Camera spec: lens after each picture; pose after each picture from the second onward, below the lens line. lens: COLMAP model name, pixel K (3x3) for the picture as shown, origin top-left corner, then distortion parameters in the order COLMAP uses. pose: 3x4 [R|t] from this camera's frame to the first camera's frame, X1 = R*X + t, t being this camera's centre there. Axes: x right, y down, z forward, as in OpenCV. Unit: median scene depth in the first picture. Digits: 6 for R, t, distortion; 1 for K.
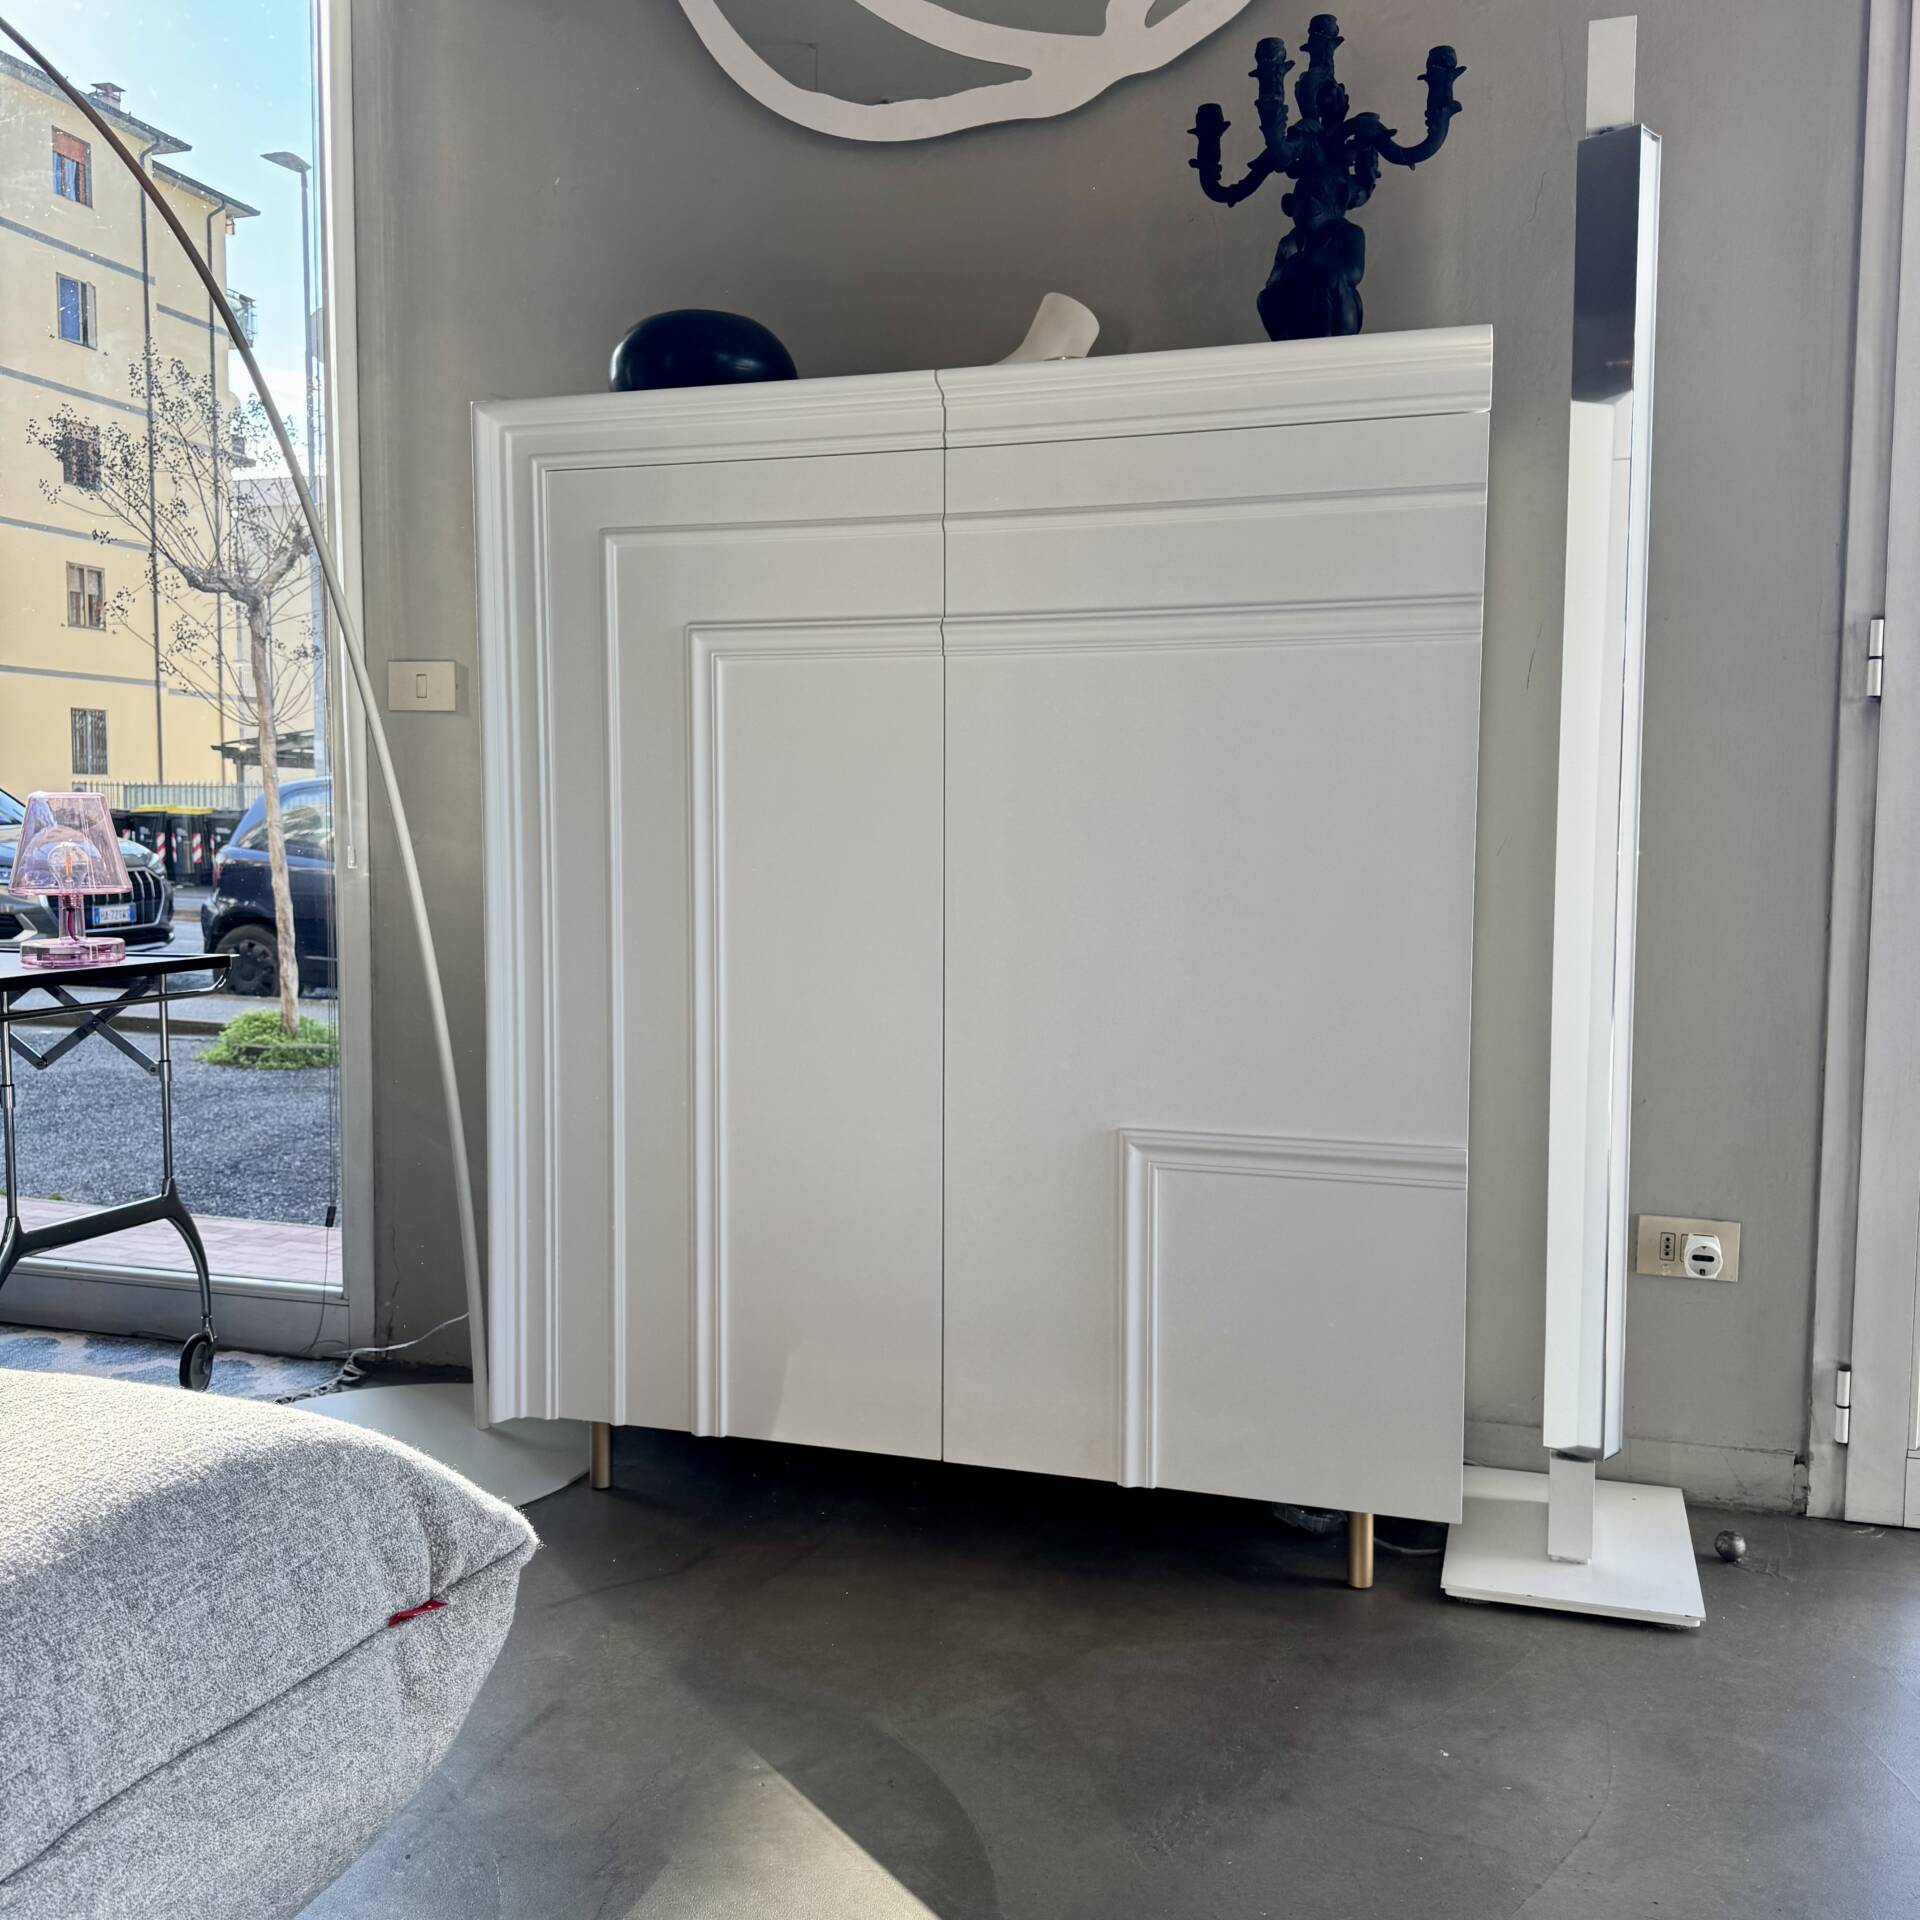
lens RADIAL K [[1804.6, 0, 960.0], [0, 1804.6, 960.0], [0, 0, 1]] dist [0.083898, -0.123896]
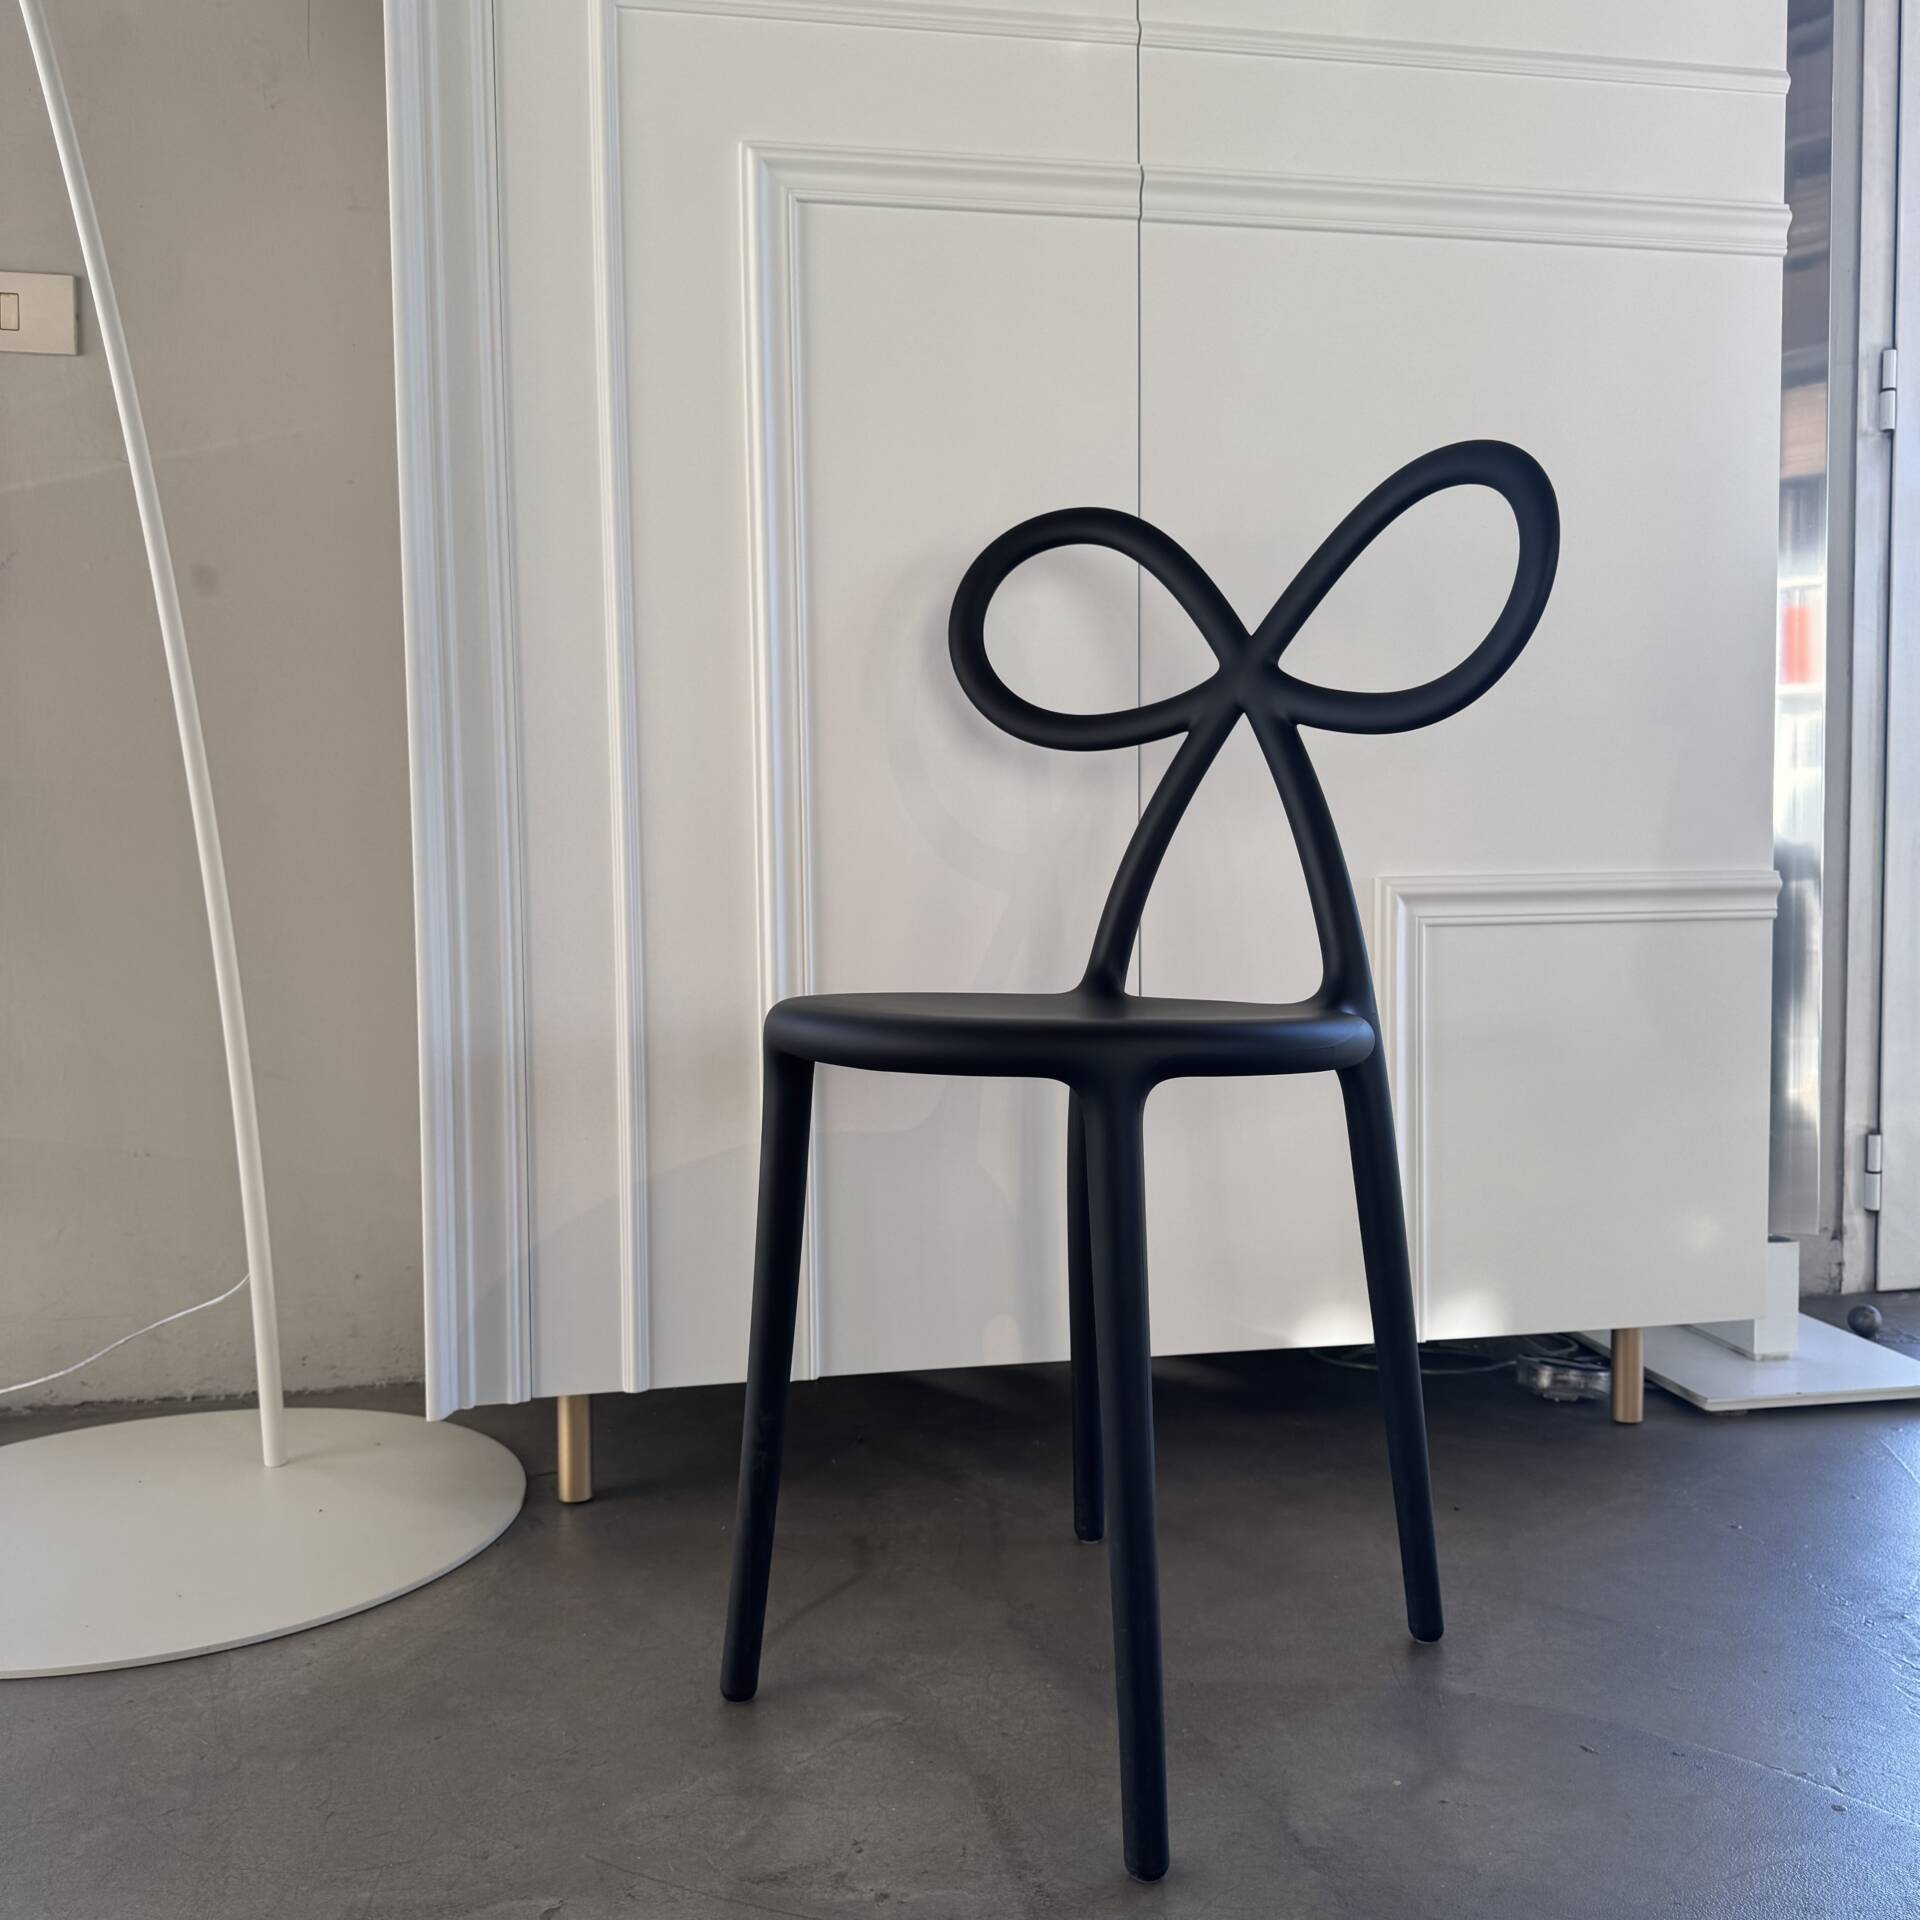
lens RADIAL K [[1823.0, 0, 960.0], [0, 1823.0, 960.0], [0, 0, 1]] dist [0.036348, -0.046691]
pose [[0.881789, -0.043320, 0.469650, -0.387575], [0.051145, 0.998684, -0.003909, 0.110527], [-0.468863, 0.027467, 0.882844, 0.366220]]
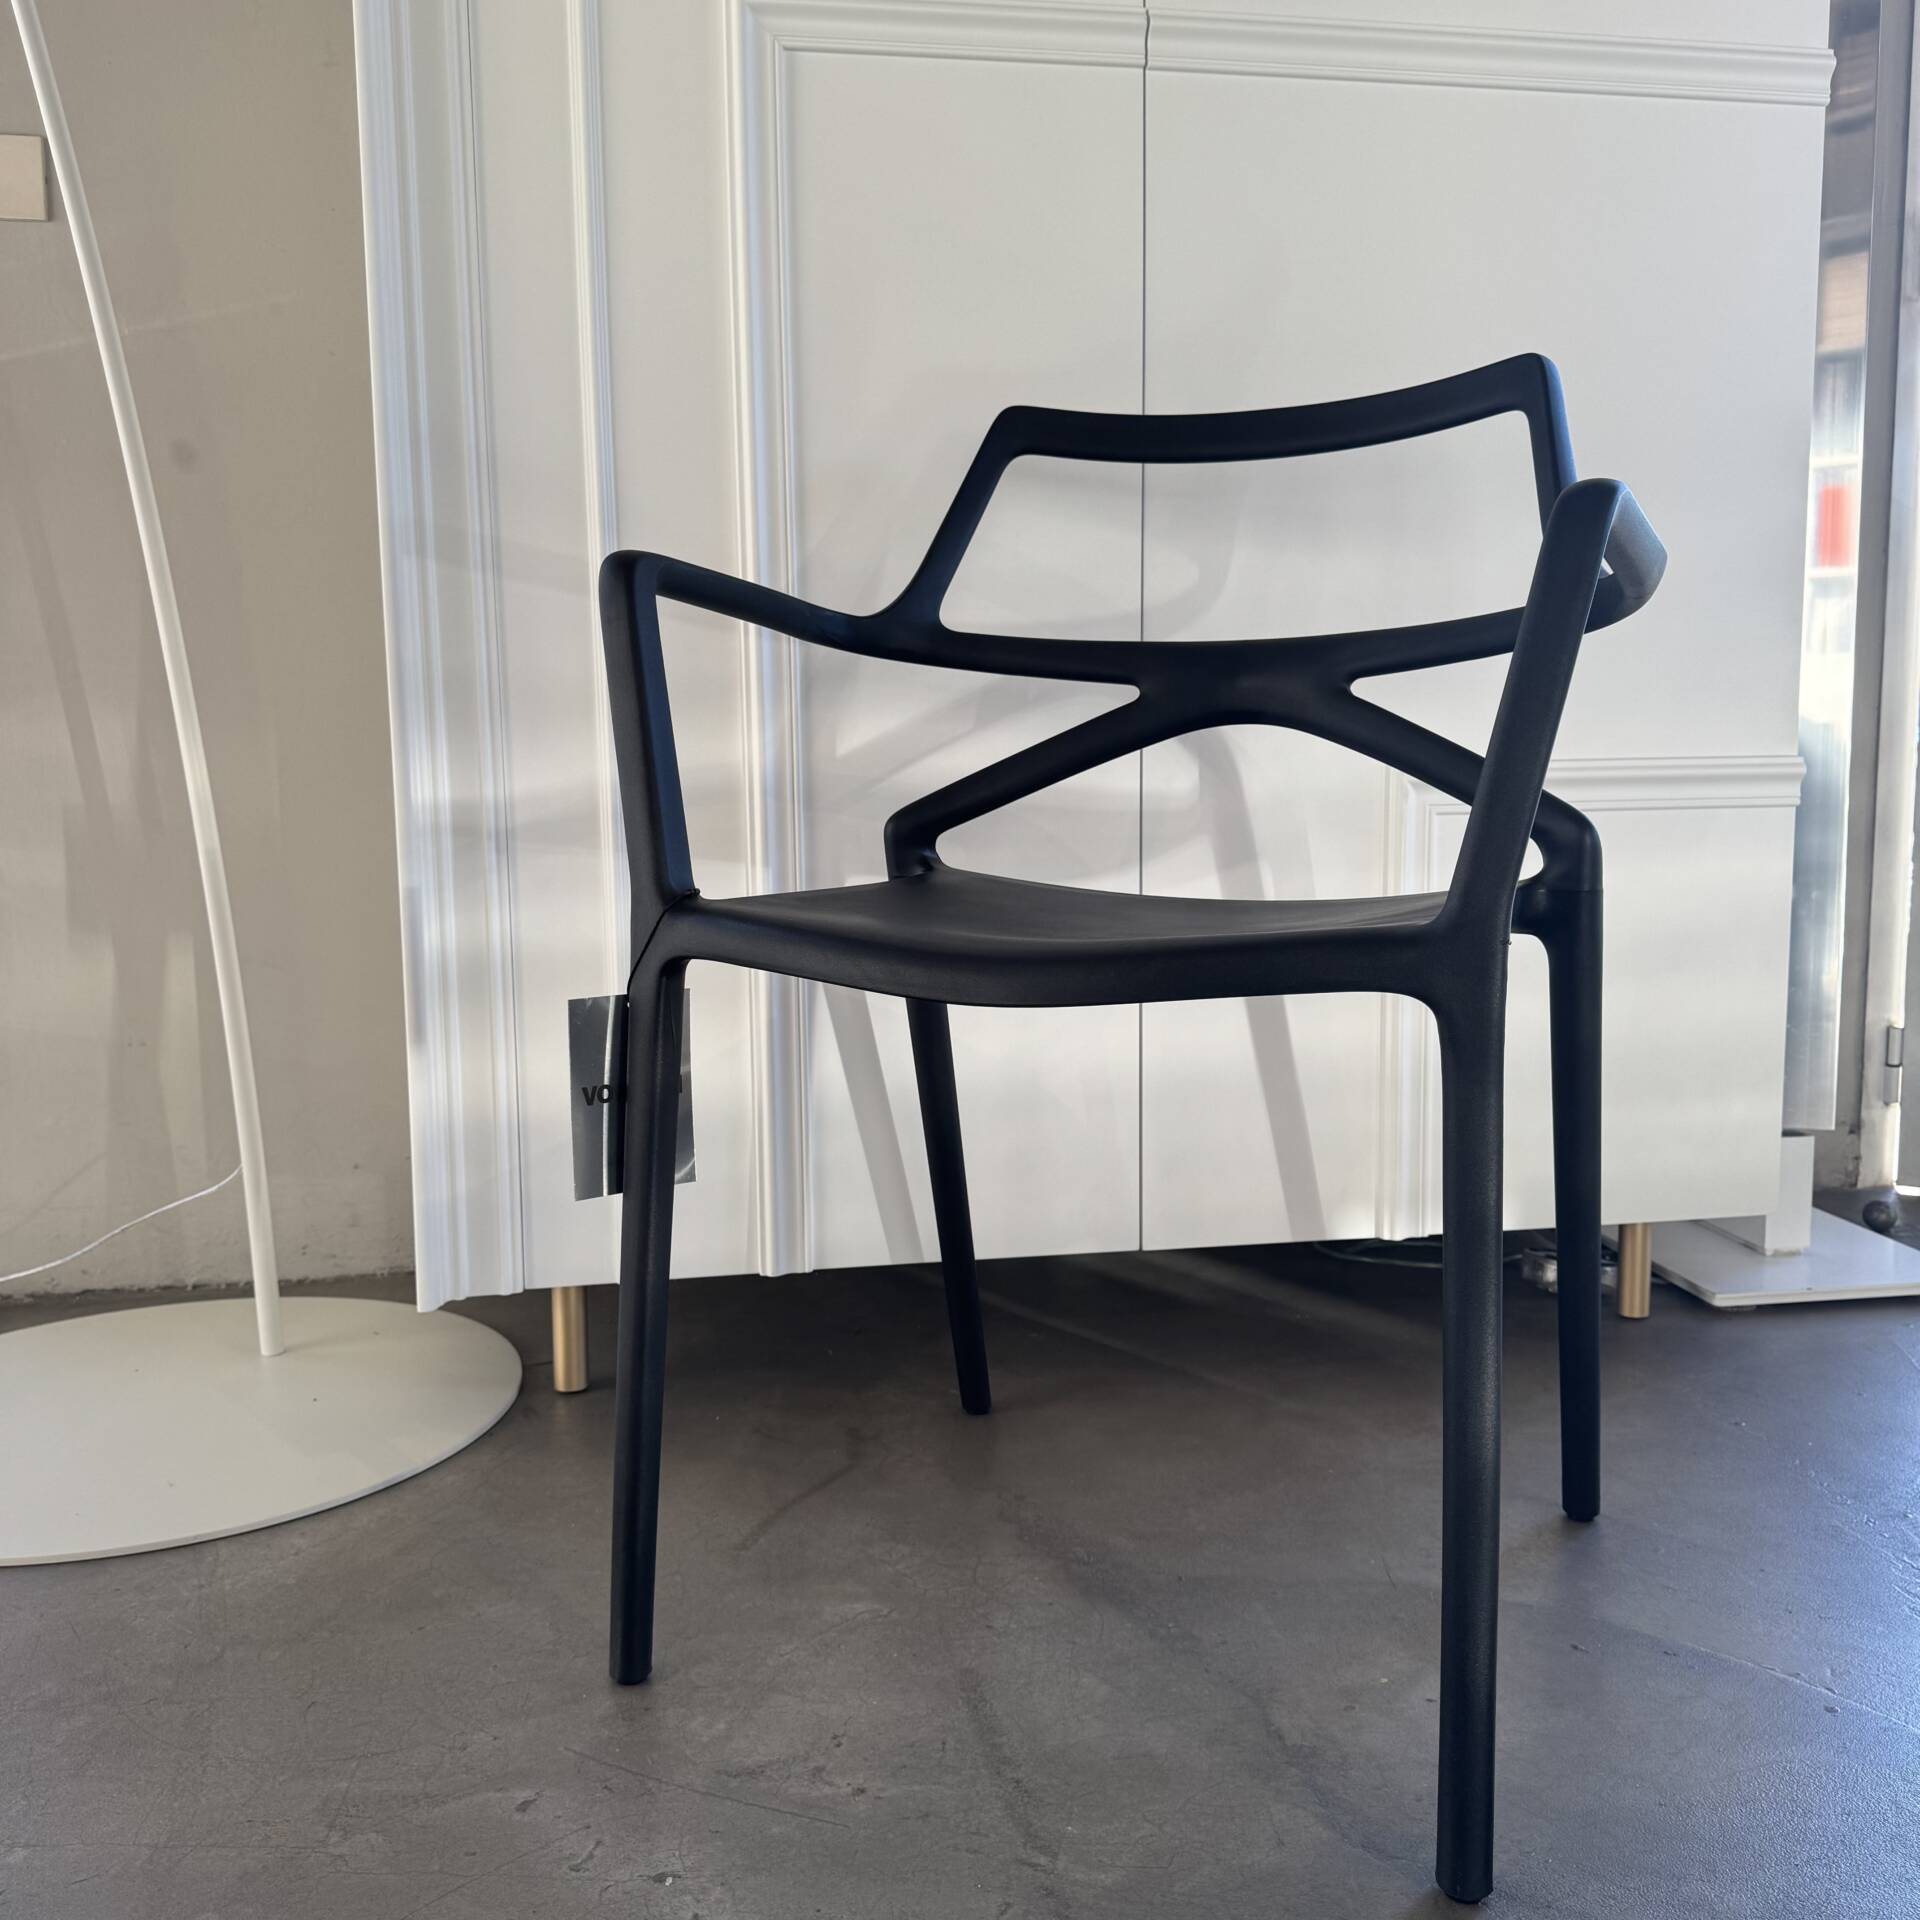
lens RADIAL K [[1804.6, 0, 960.0], [0, 1804.6, 960.0], [0, 0, 1]] dist [0.083898, -0.123896]
pose [[0.888025, -0.068659, 0.454640, -0.378376], [0.049160, 0.997298, 0.054589, 0.111207], [-0.457160, -0.026127, 0.889001, 0.371594]]
